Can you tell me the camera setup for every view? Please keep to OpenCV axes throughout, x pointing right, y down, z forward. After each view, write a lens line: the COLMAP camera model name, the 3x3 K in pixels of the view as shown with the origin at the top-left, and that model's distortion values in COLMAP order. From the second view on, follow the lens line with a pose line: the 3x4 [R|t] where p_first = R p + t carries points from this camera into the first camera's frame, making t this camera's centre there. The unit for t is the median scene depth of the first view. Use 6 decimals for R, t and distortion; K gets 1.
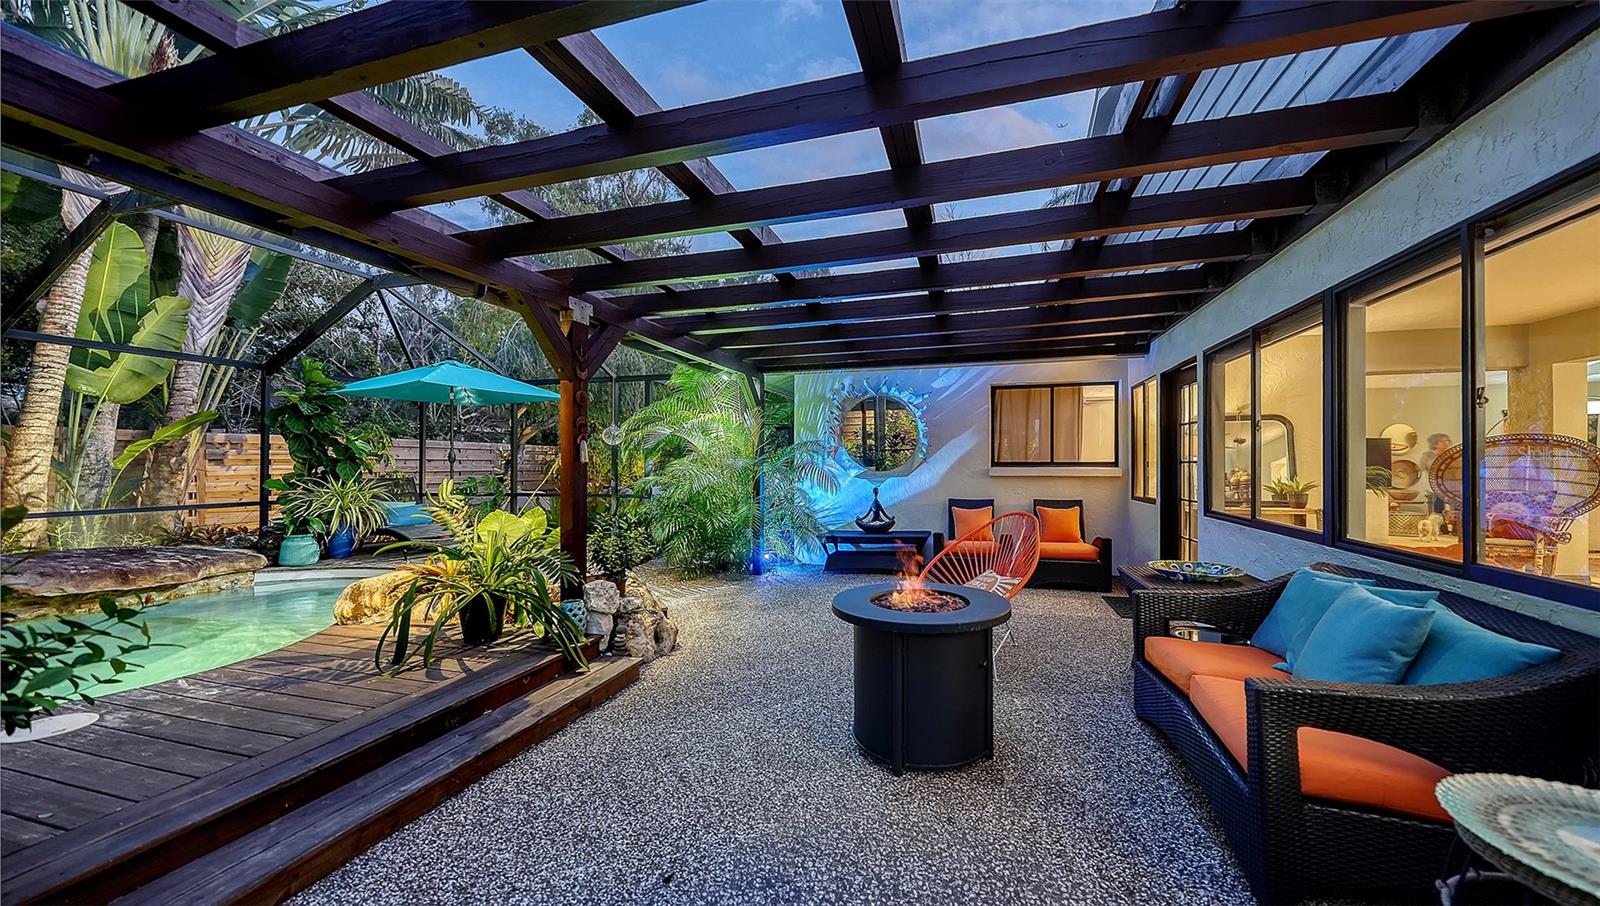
lens RADIAL K [[559.0, 0, 815.4], [0, 559.0, 463.7], [0, 0, 1]] dist [-0.017220, 0.001199]
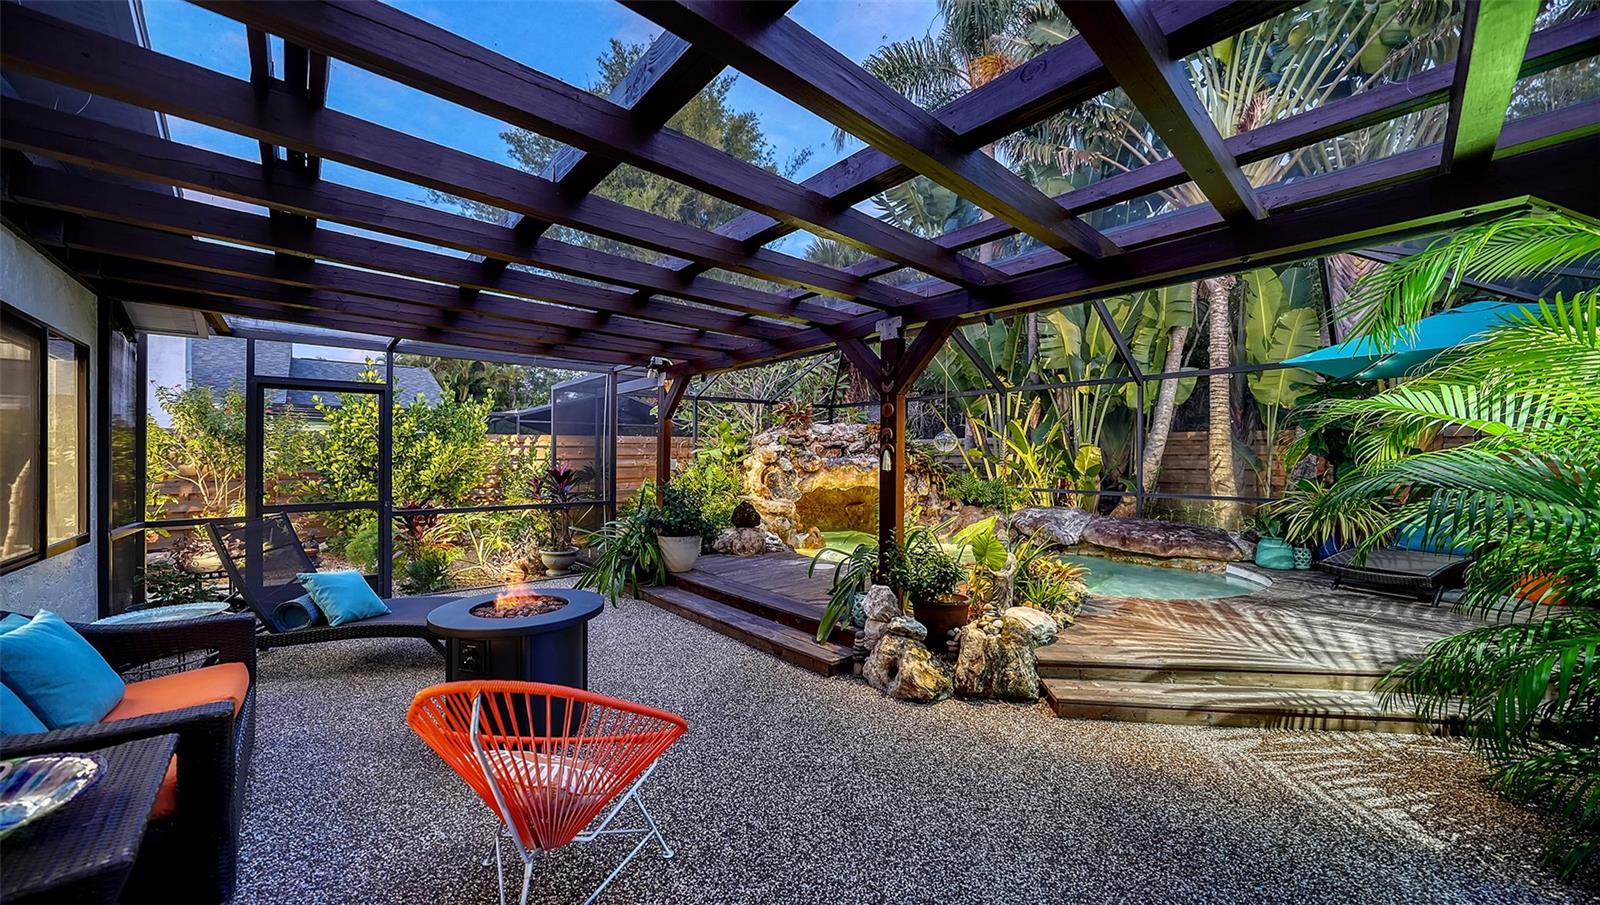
lens RADIAL K [[559.0, 0, 813.7], [0, 559.0, 452.2], [0, 0, 1]] dist [-0.017220, 0.001199]
pose [[-0.513539, -0.000137, -0.858066, 0.675286], [0.006511, 0.999971, -0.004057, -0.043957], [0.858041, -0.007671, -0.513523, 1.692667]]
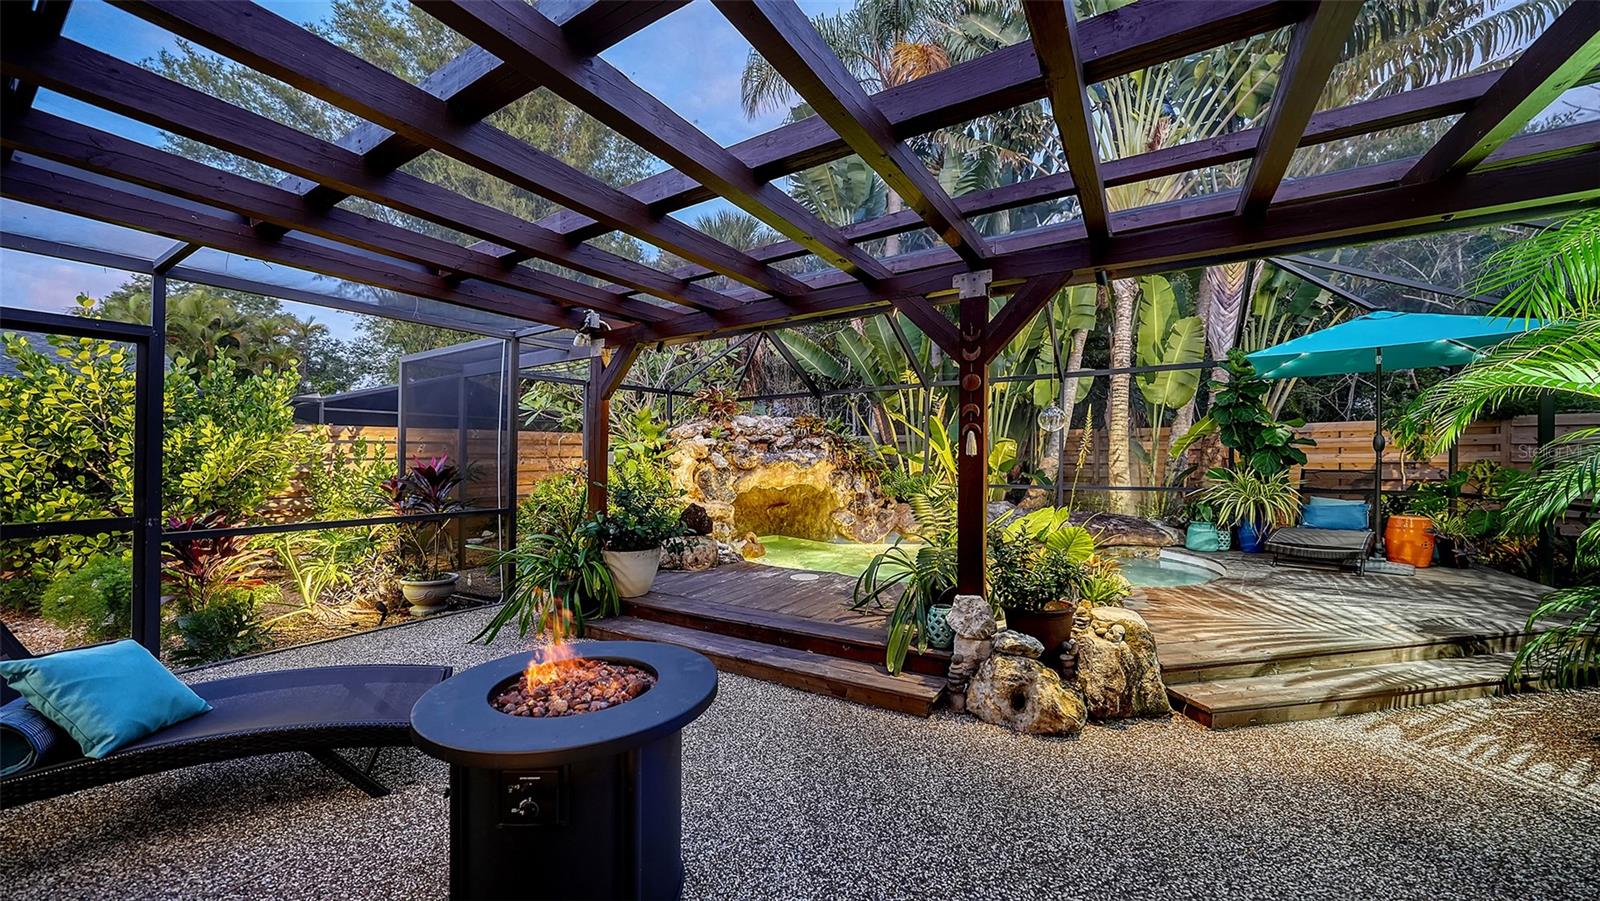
lens RADIAL K [[561.7, 0, 813.1], [0, 561.7, 451.7], [0, 0, 1]] dist [-0.016853, 0.002016]
pose [[-0.241126, -0.007443, -0.970465, 0.593846], [0.013065, 0.999855, -0.010915, -0.005081], [0.970406, -0.015311, -0.240994, 1.153261]]
